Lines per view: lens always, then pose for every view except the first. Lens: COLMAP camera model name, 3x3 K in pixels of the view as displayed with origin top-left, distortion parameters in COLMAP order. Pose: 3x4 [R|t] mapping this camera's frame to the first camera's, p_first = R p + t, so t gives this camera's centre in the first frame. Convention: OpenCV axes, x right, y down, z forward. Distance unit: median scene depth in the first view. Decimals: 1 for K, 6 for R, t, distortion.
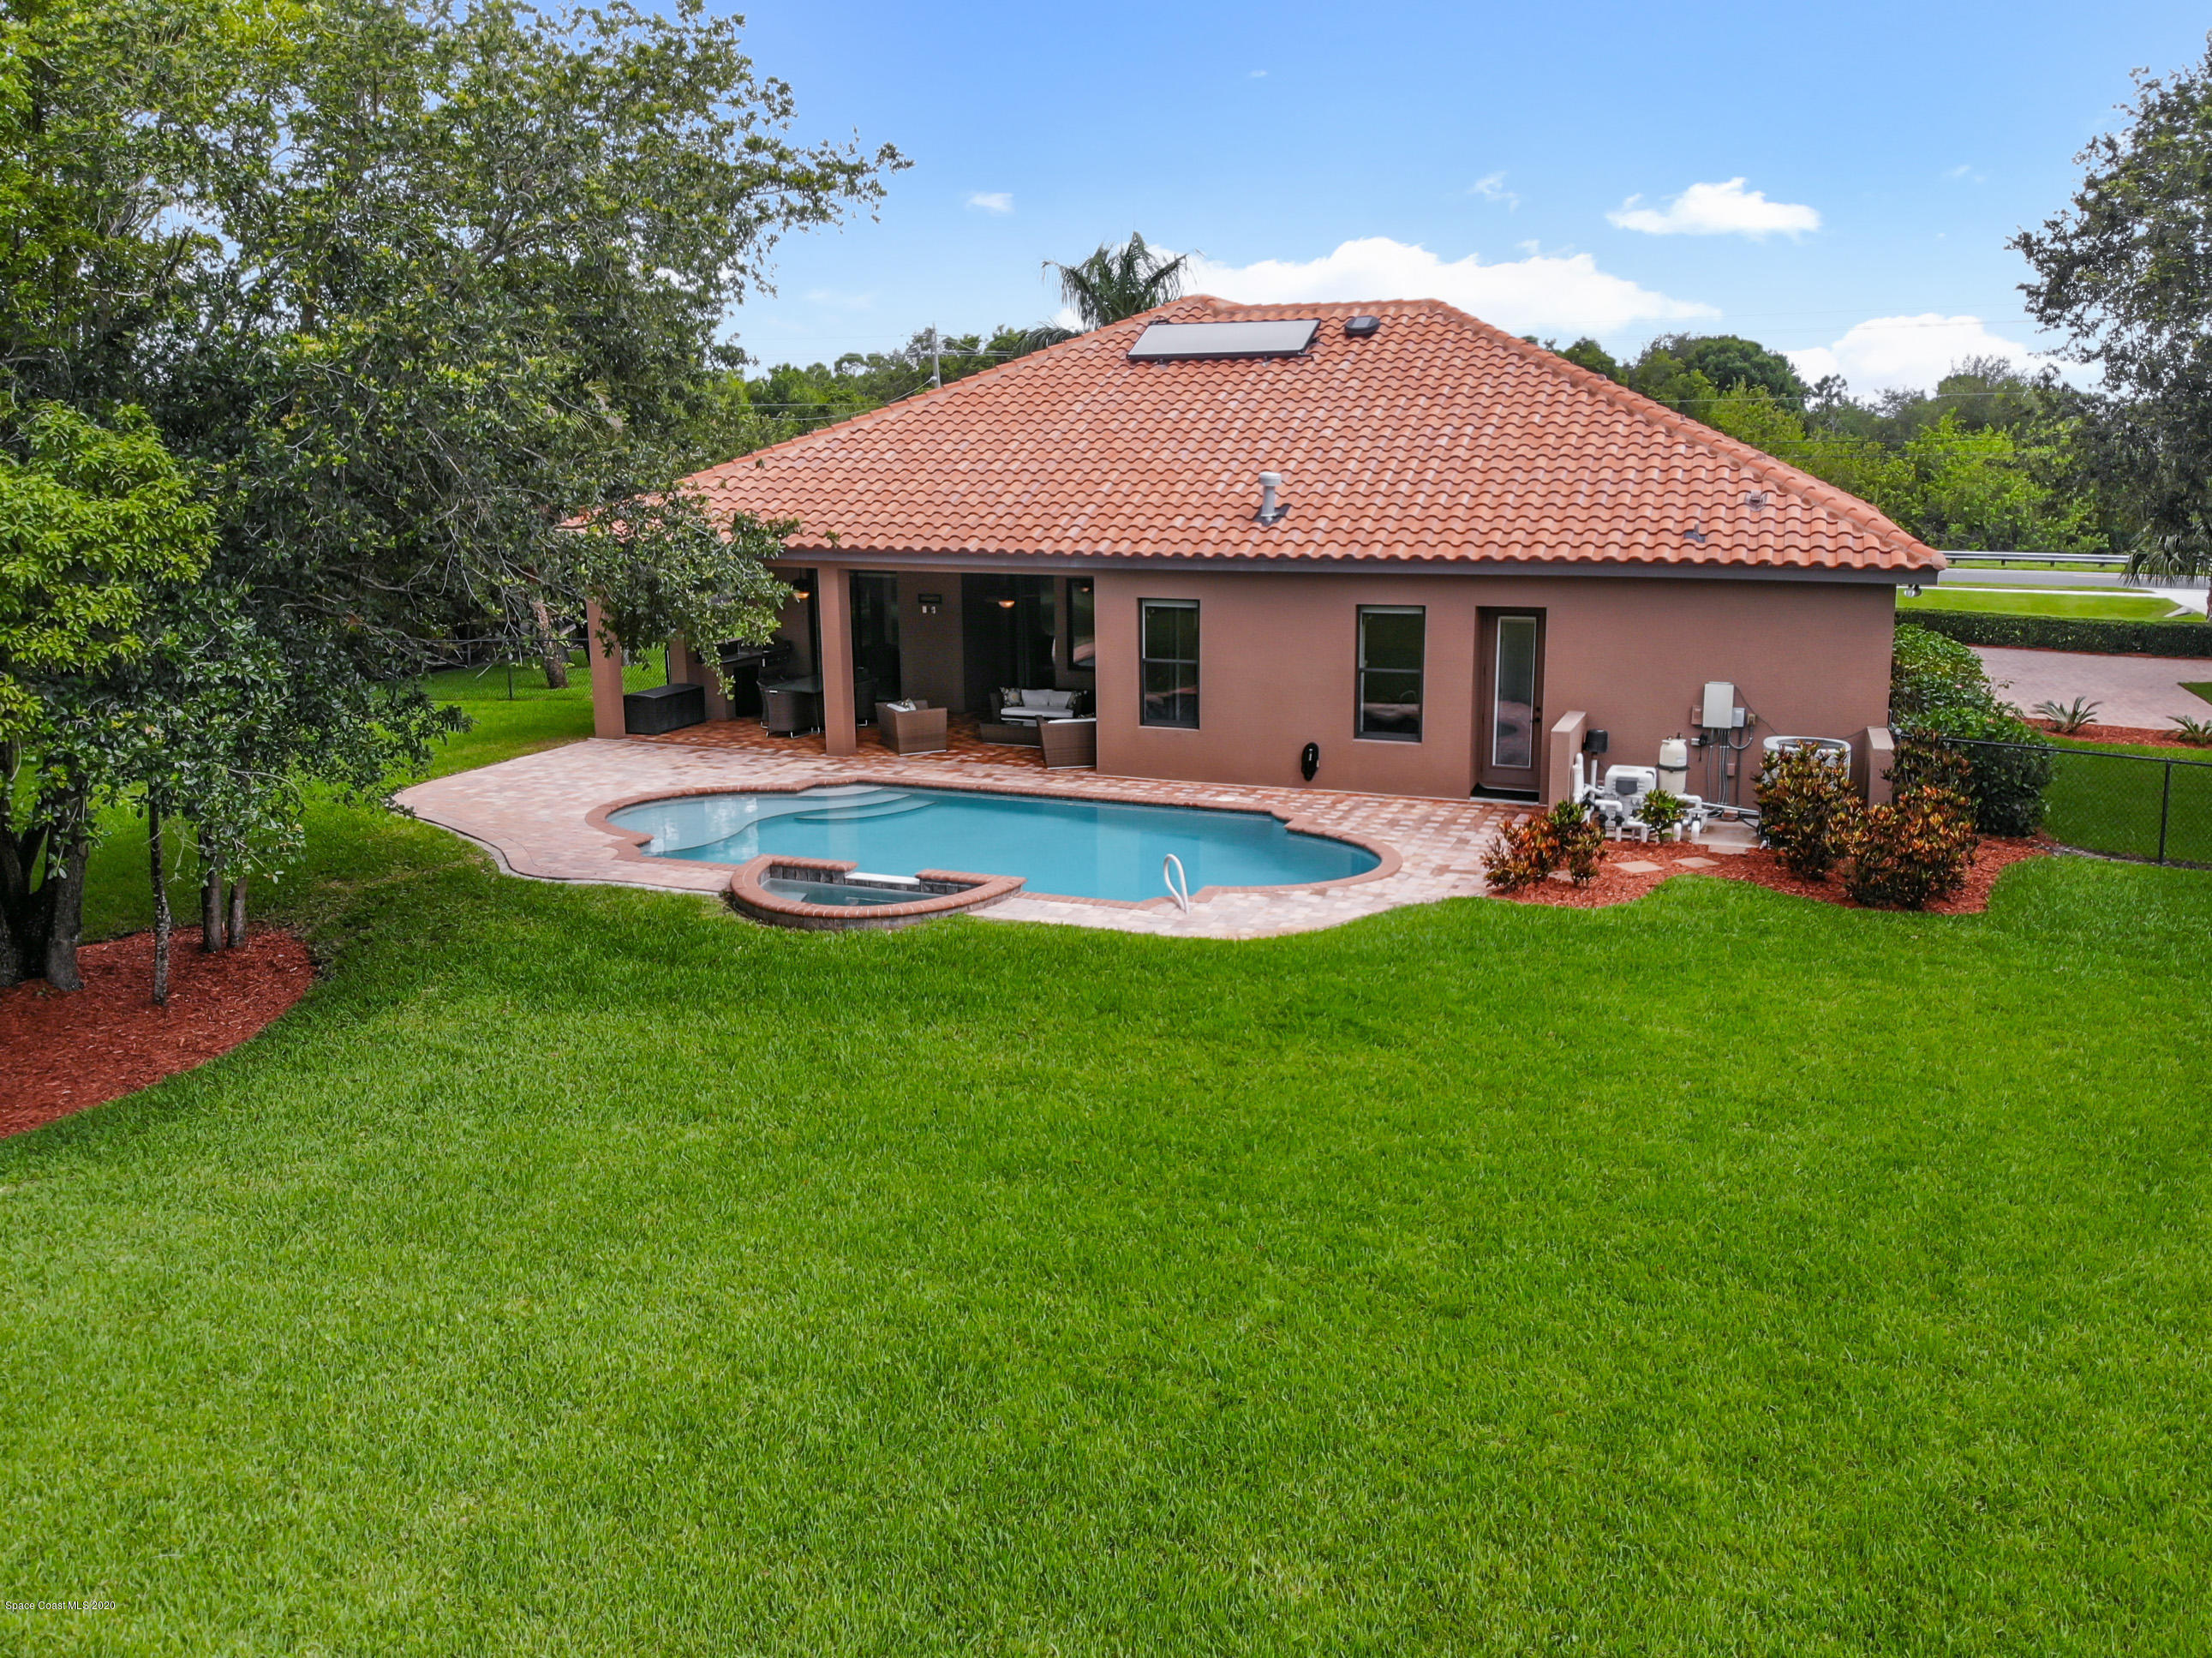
lens RADIAL K [[1651.1, 0, 1139.7], [0, 1651.1, 711.5], [0, 0, 1]] dist [0.080210, -0.163258]
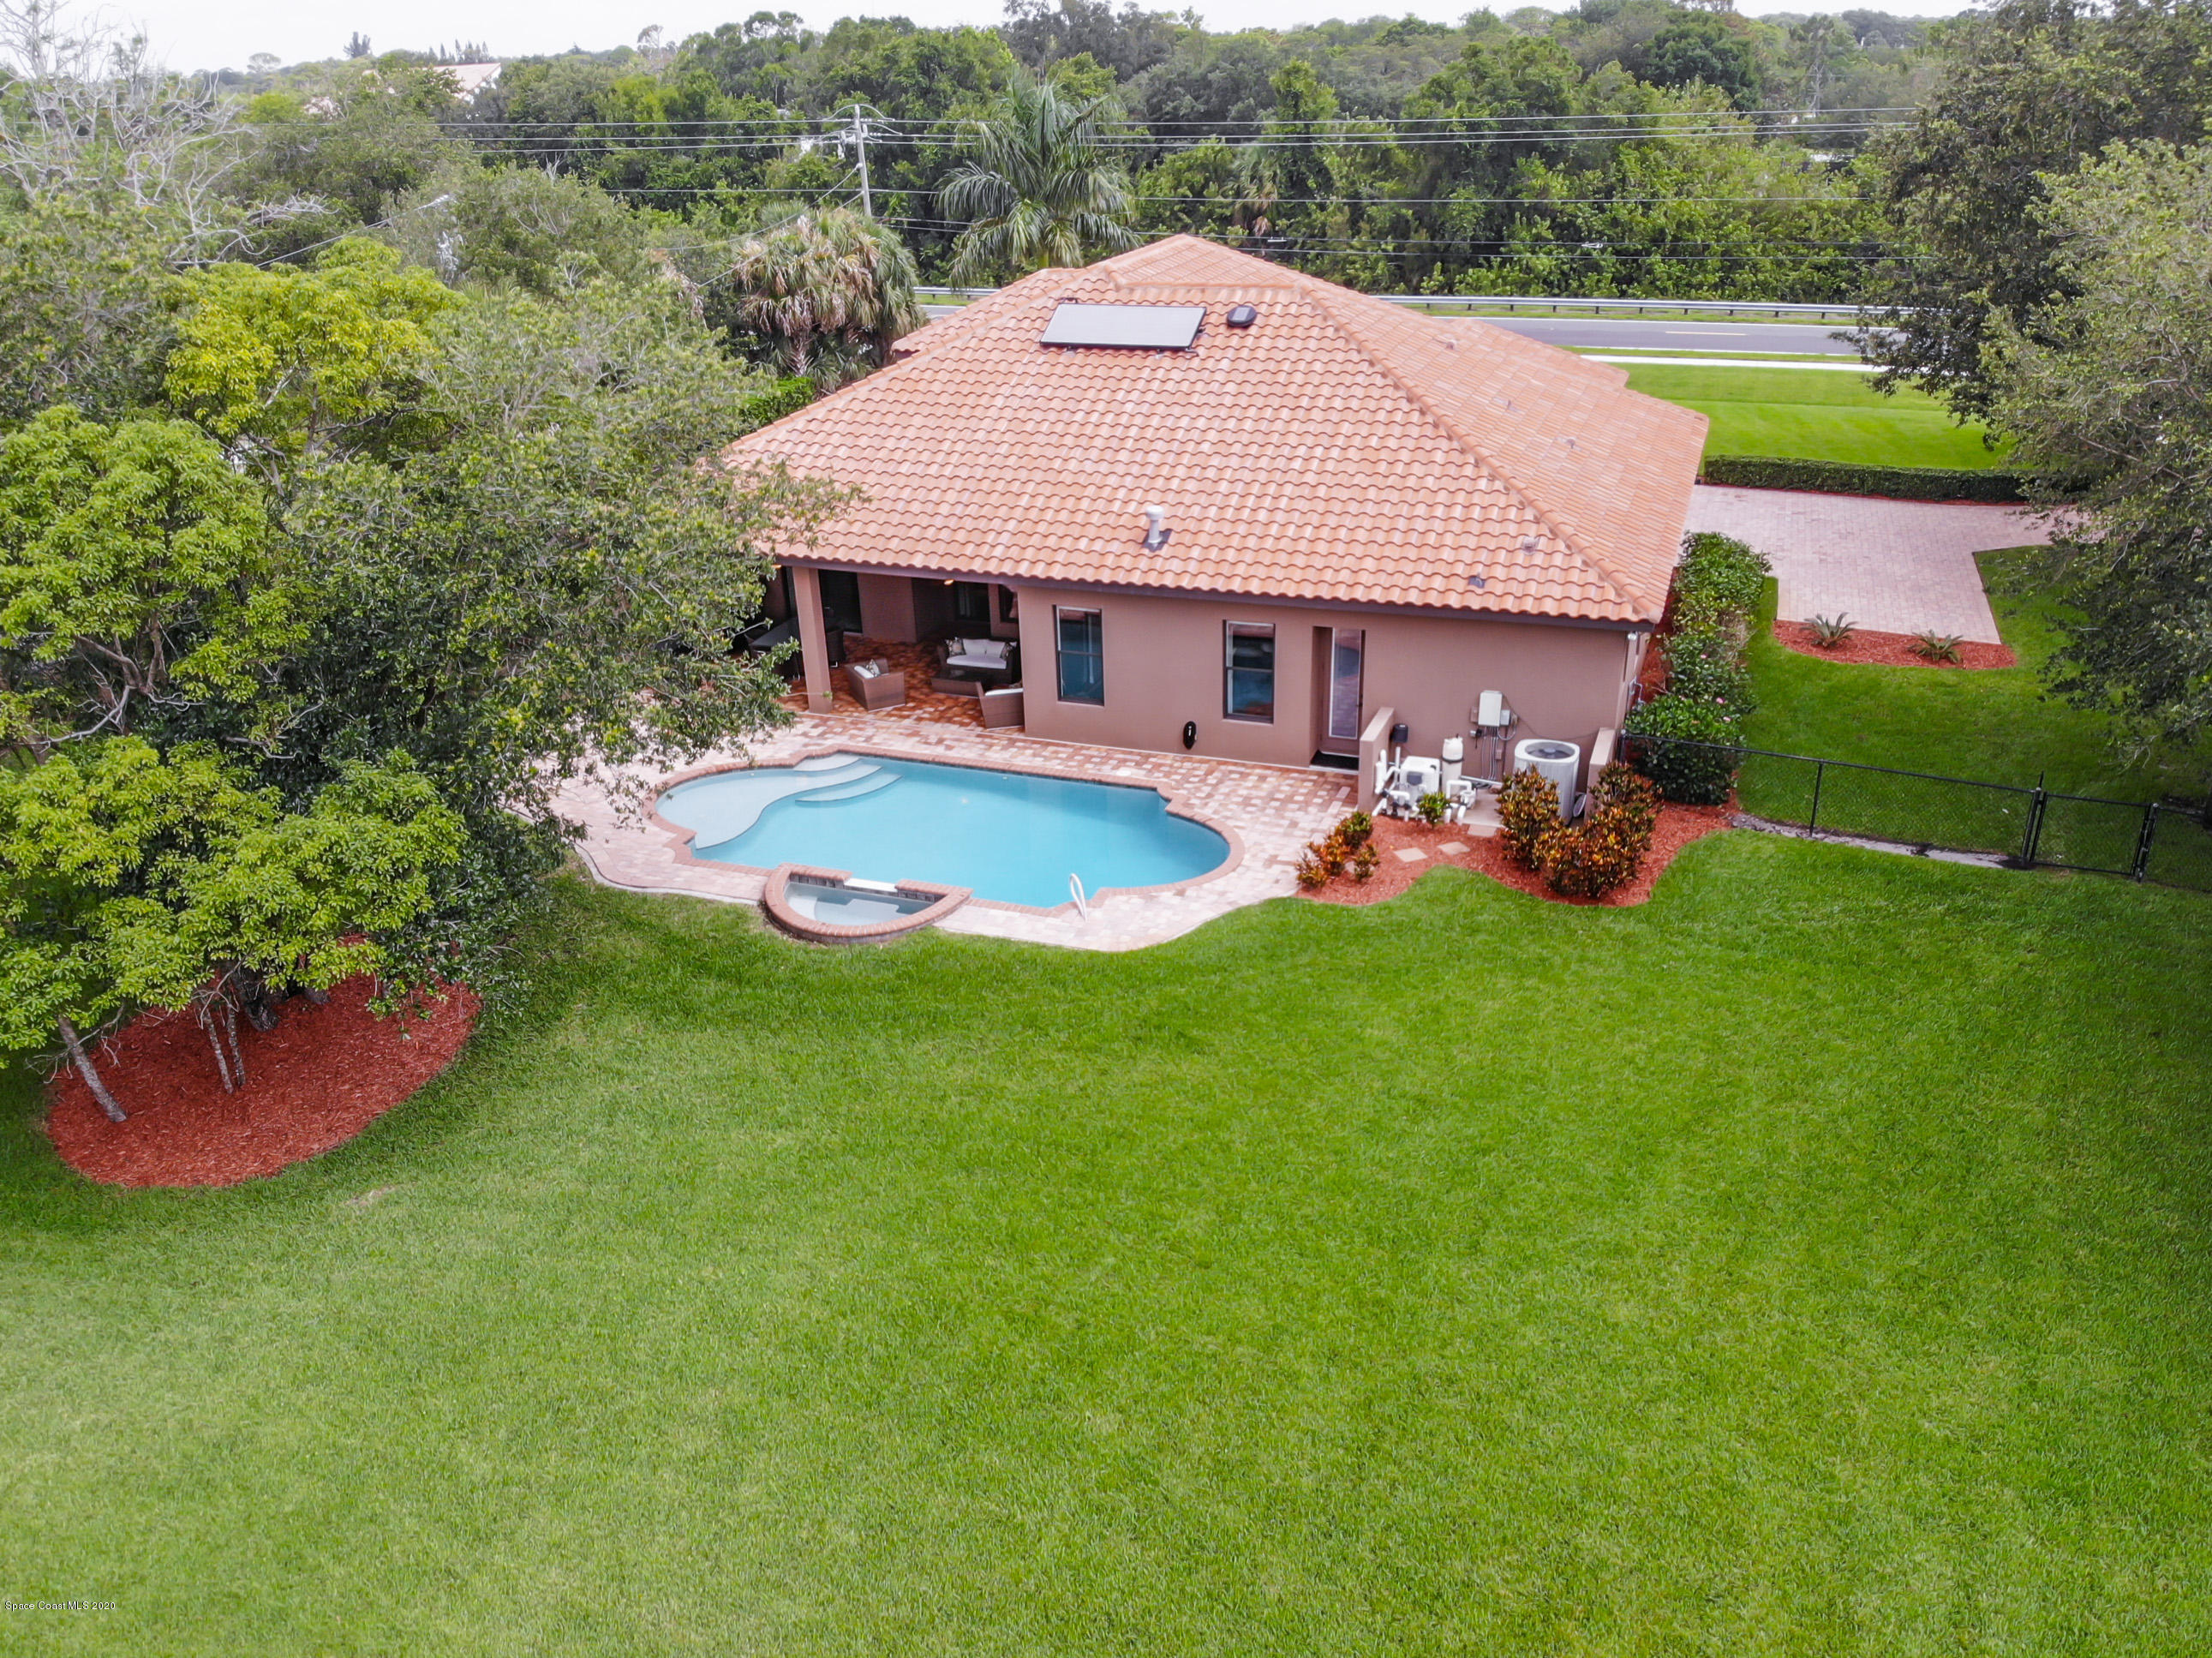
lens RADIAL K [[1683.4, 0, 1106.0], [0, 1683.4, 829.0], [0, 0, 1]] dist [0.133311, -0.391912]
pose [[0.999663, -0.025877, 0.002135, 0.036997], [0.024329, 0.962245, 0.271094, -0.284856], [-0.009069, -0.270950, 0.962551, -0.320628]]
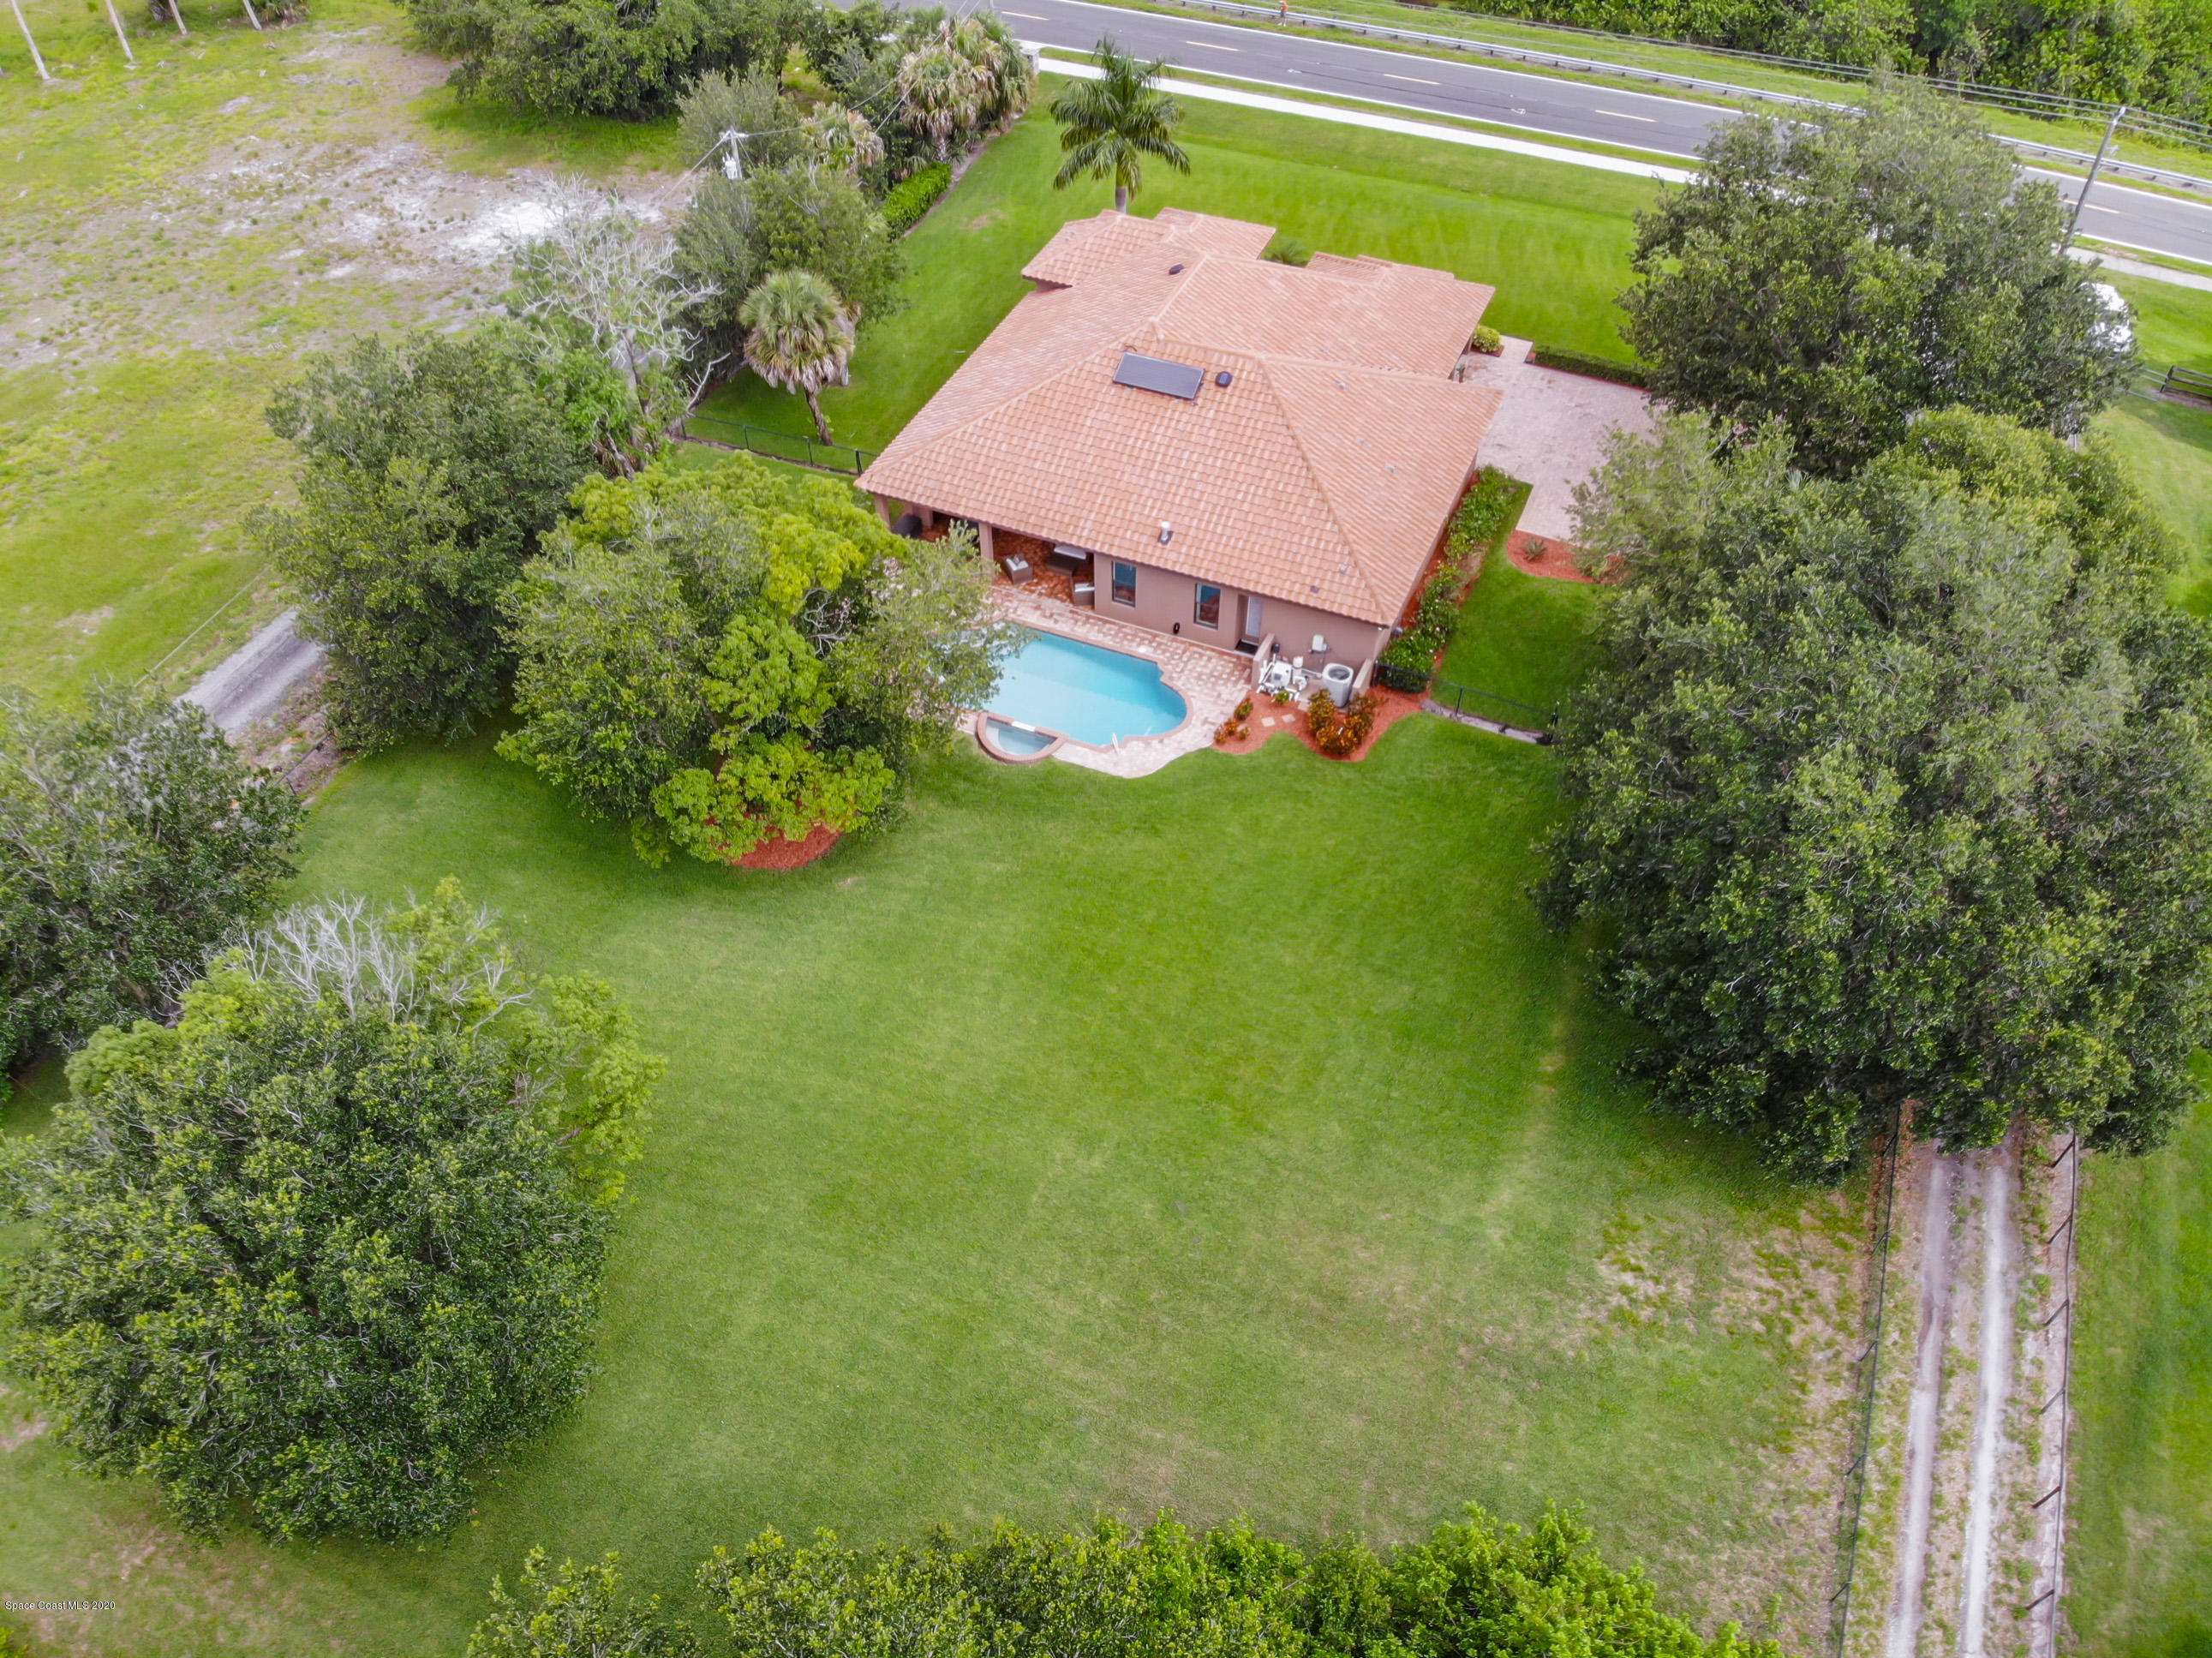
lens RADIAL K [[1654.7, 0, 1106.0], [0, 1654.7, 829.0], [0, 0, 1]] dist [0.000155, -0.099310]
pose [[0.999232, 0.031592, -0.023166, 0.068997], [-0.010740, 0.789585, 0.613548, -1.446096], [0.037675, -0.612828, 0.789318, -1.376832]]
